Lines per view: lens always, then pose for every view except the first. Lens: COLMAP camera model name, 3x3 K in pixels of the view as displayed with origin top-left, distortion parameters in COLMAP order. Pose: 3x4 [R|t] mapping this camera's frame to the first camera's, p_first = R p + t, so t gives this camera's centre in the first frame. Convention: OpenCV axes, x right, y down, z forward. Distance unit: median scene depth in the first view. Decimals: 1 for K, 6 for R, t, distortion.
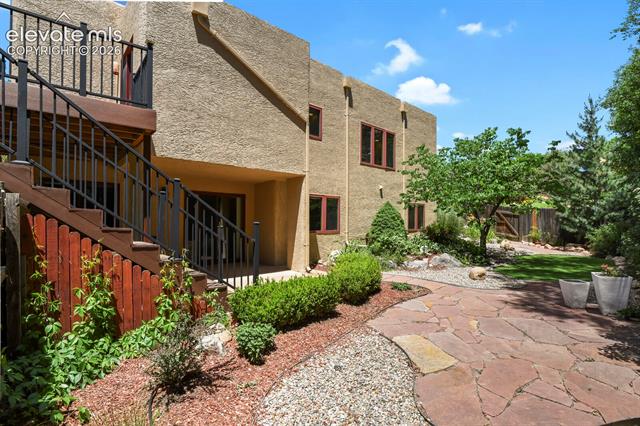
lens RADIAL K [[309.0, 0, 320.5], [0, 309.0, 222.5], [0, 0, 1]] dist [-0.015248, -0.000131]
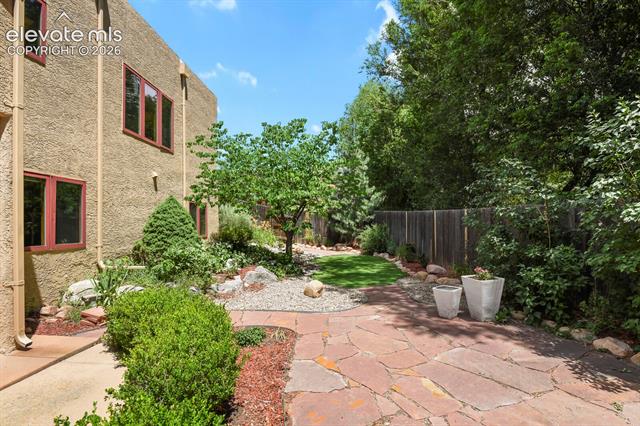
lens RADIAL K [[309.0, 0, 320.5], [0, 309.0, 222.5], [0, 0, 1]] dist [-0.015248, -0.000131]
pose [[0.685599, -0.004334, 0.727966, -0.047184], [0.014839, 0.999858, -0.008022, -0.000358], [-0.727828, 0.016302, 0.685566, 0.324334]]
